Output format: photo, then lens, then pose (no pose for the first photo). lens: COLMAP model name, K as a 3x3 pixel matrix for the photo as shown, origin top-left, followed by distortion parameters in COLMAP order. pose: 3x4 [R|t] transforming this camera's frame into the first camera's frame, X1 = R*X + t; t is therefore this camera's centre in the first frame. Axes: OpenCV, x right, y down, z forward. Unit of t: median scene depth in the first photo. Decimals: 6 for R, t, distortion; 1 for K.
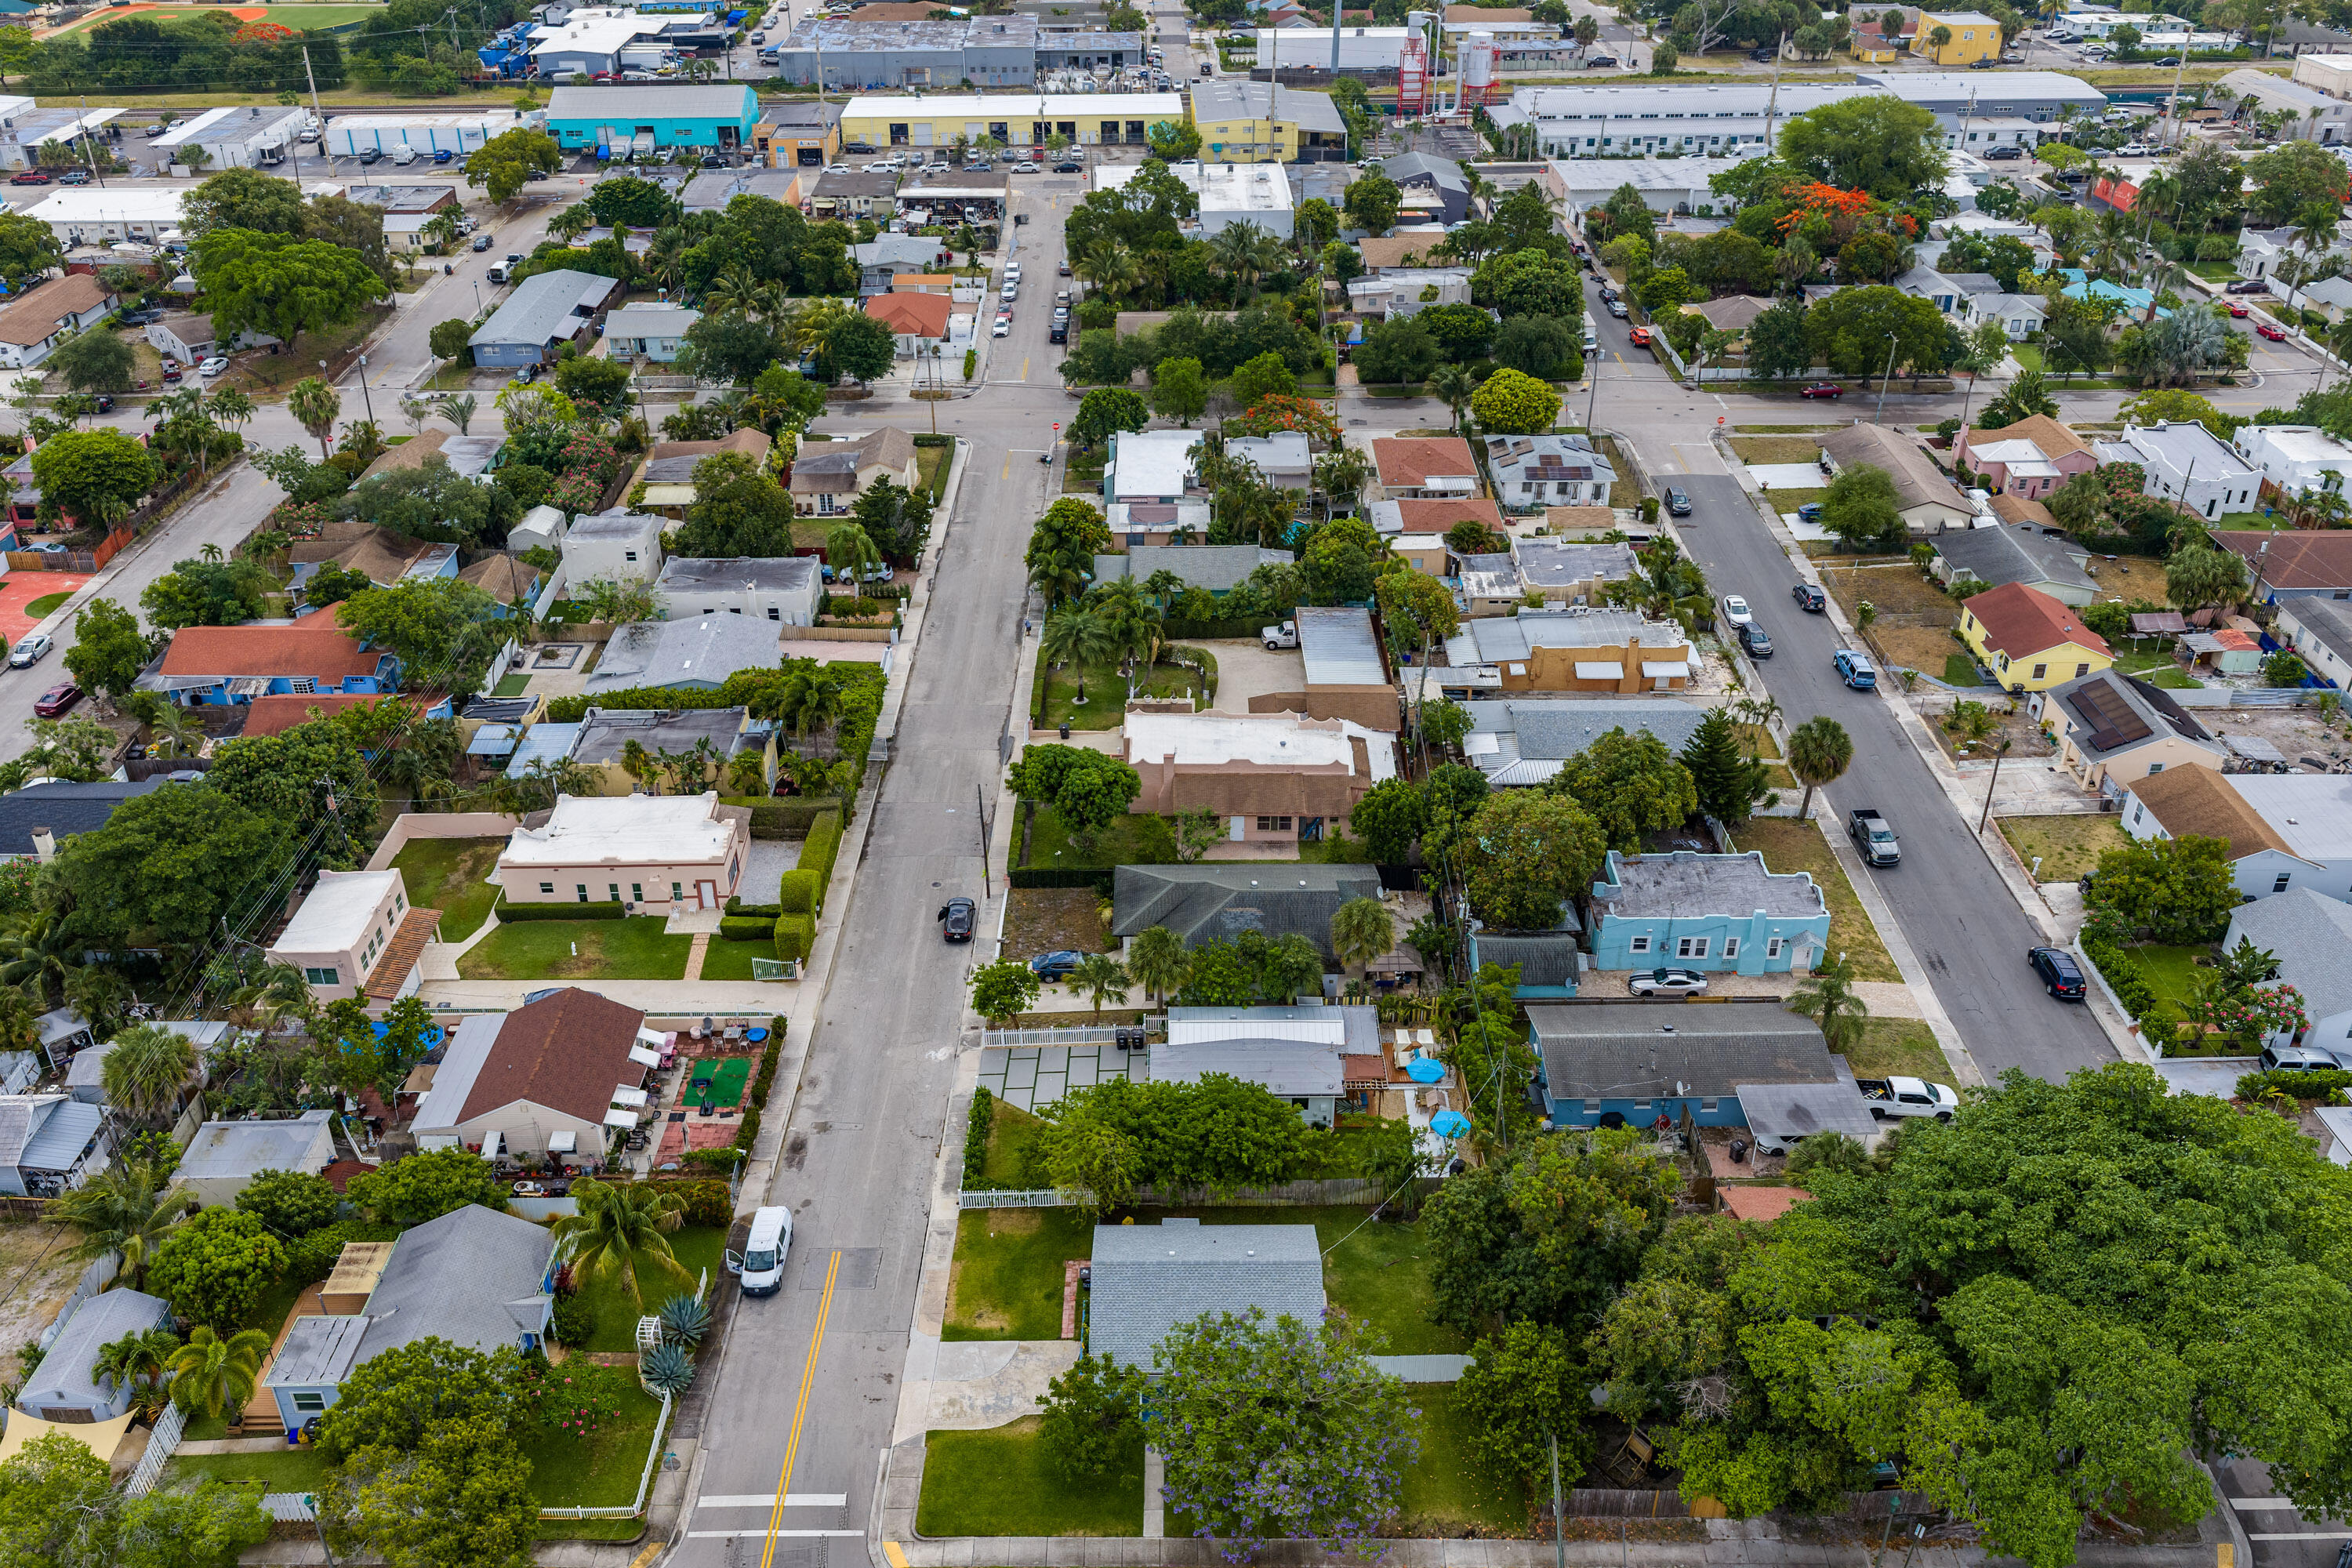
lens RADIAL K [[1928.2, 0, 1167.8], [0, 1928.2, 789.7], [0, 0, 1]] dist [0.014621, -0.021245]
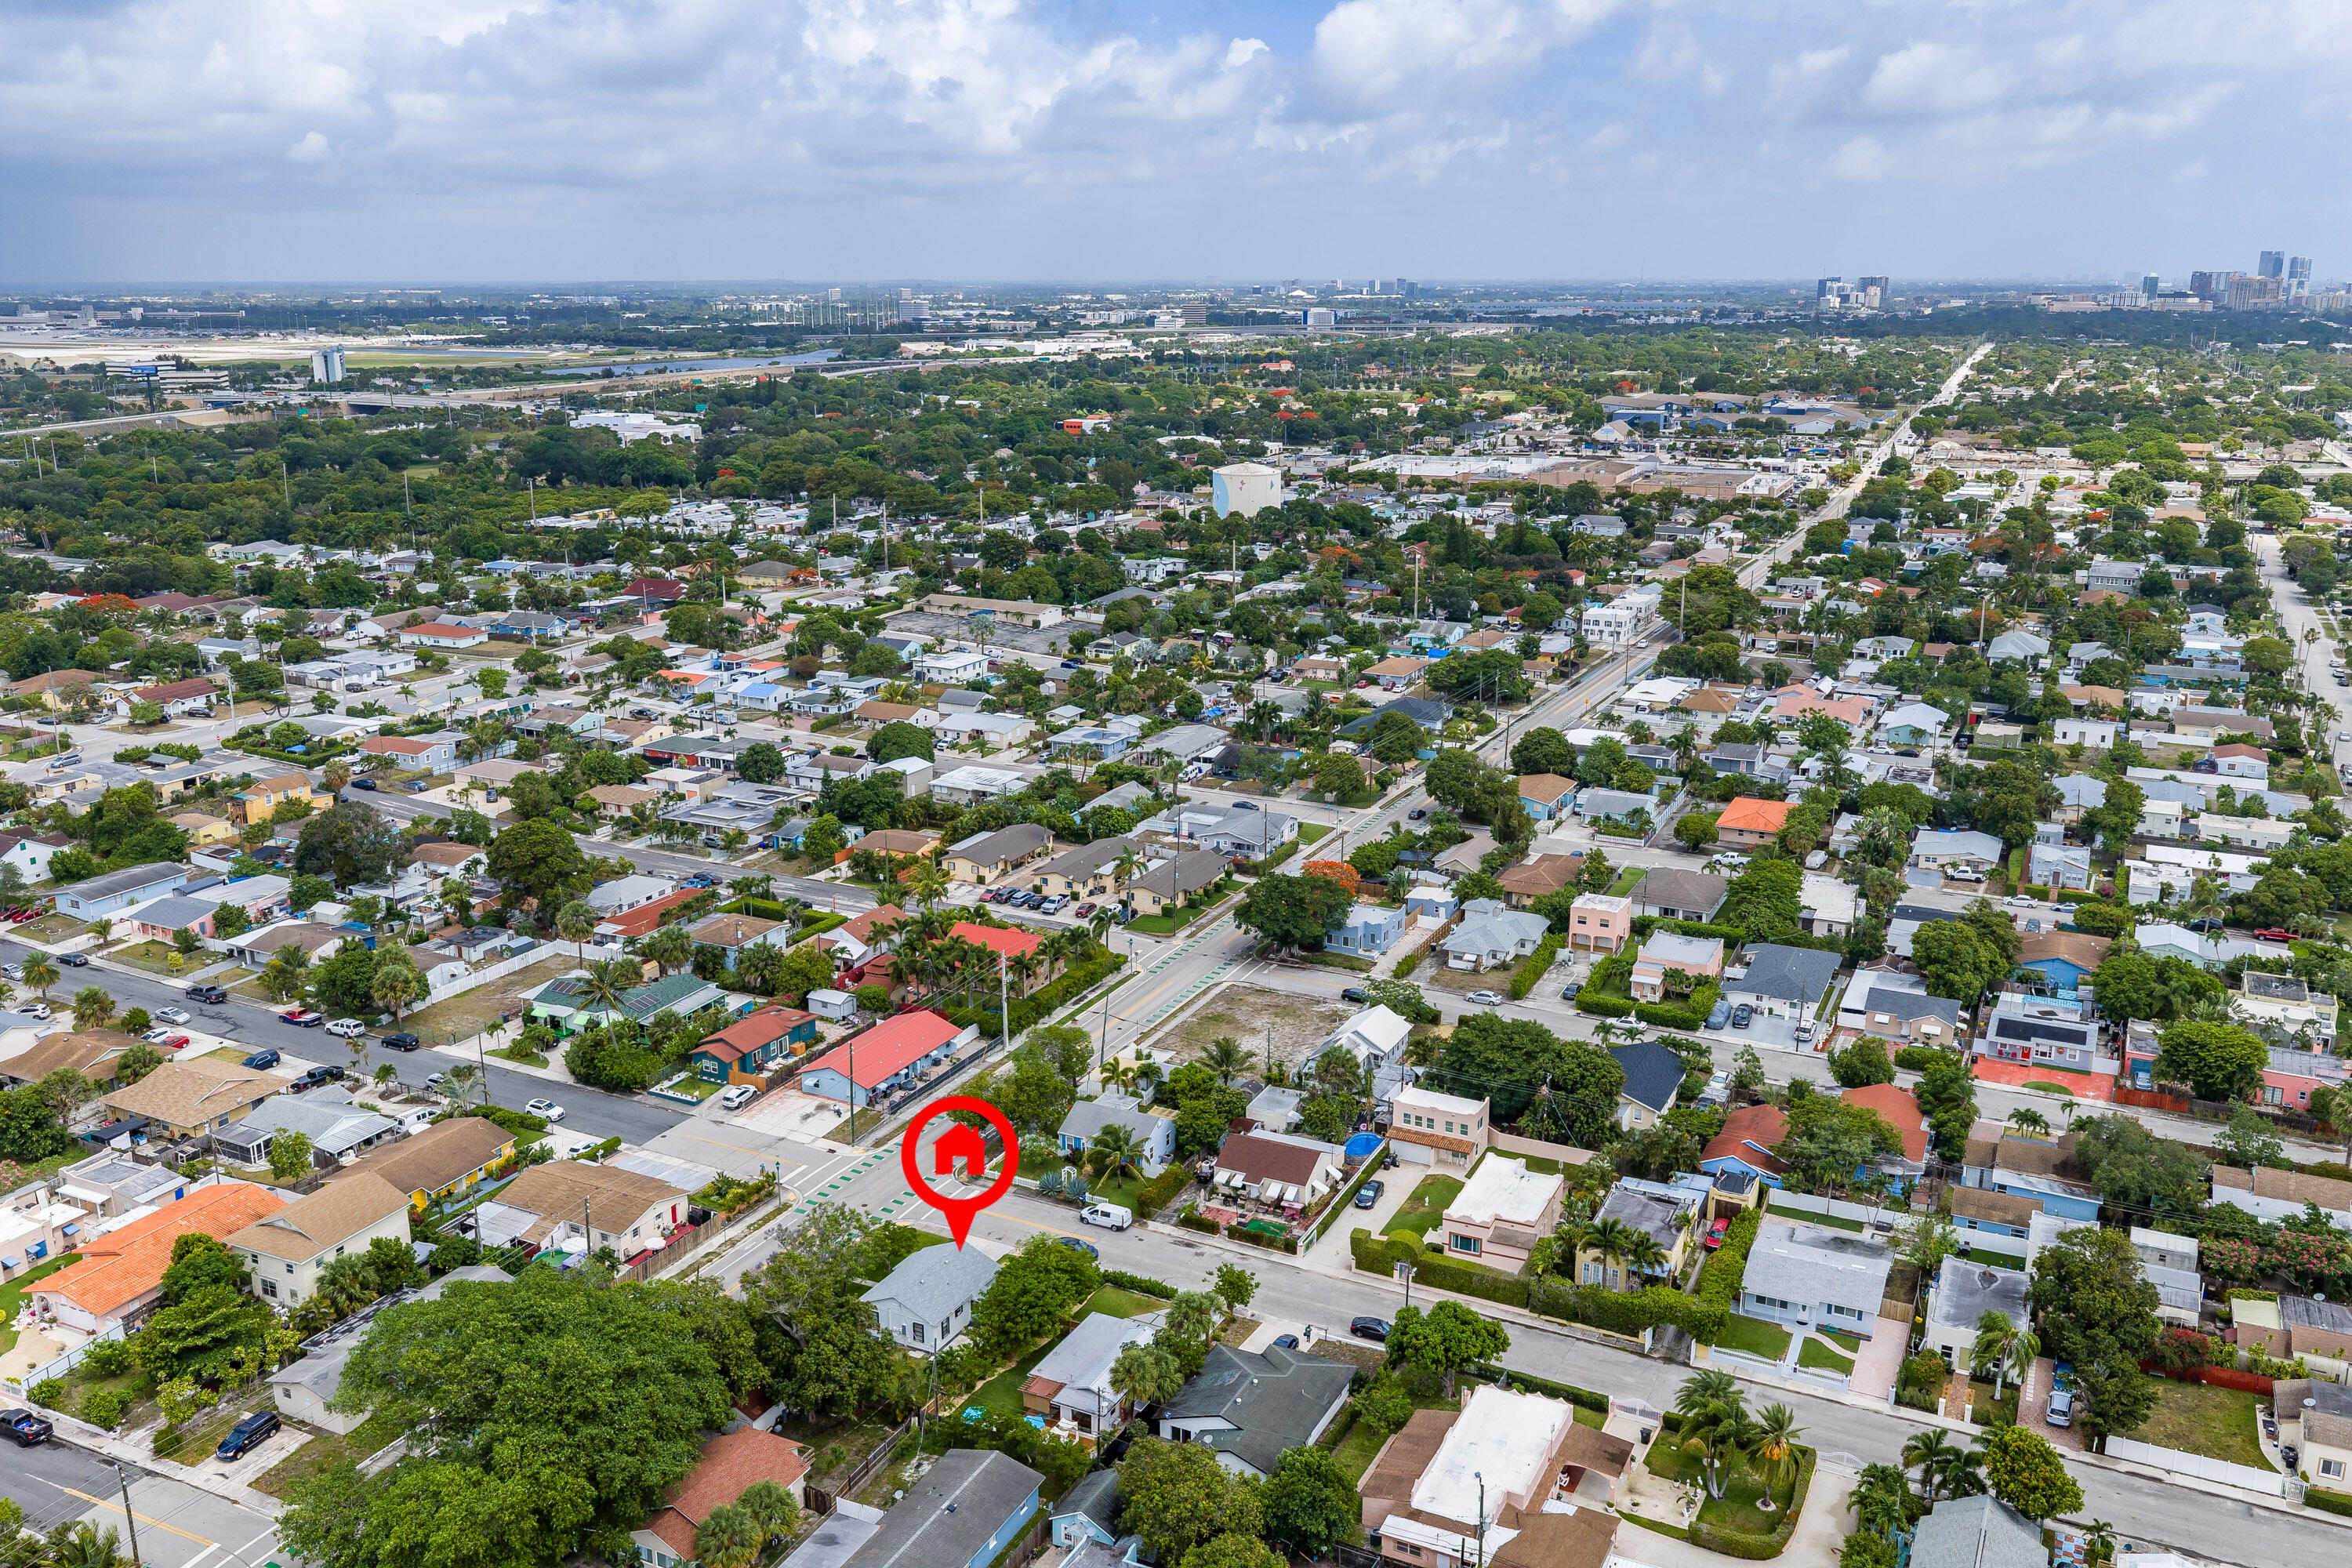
lens RADIAL K [[1928.2, 0, 1175.9], [0, 1928.2, 796.4], [0, 0, 1]] dist [0.014621, -0.021245]
pose [[-0.449328, 0.234974, -0.861912, 0.842820], [-0.456925, 0.768603, 0.447738, -0.621033], [0.767675, 0.595010, -0.237989, 0.820196]]
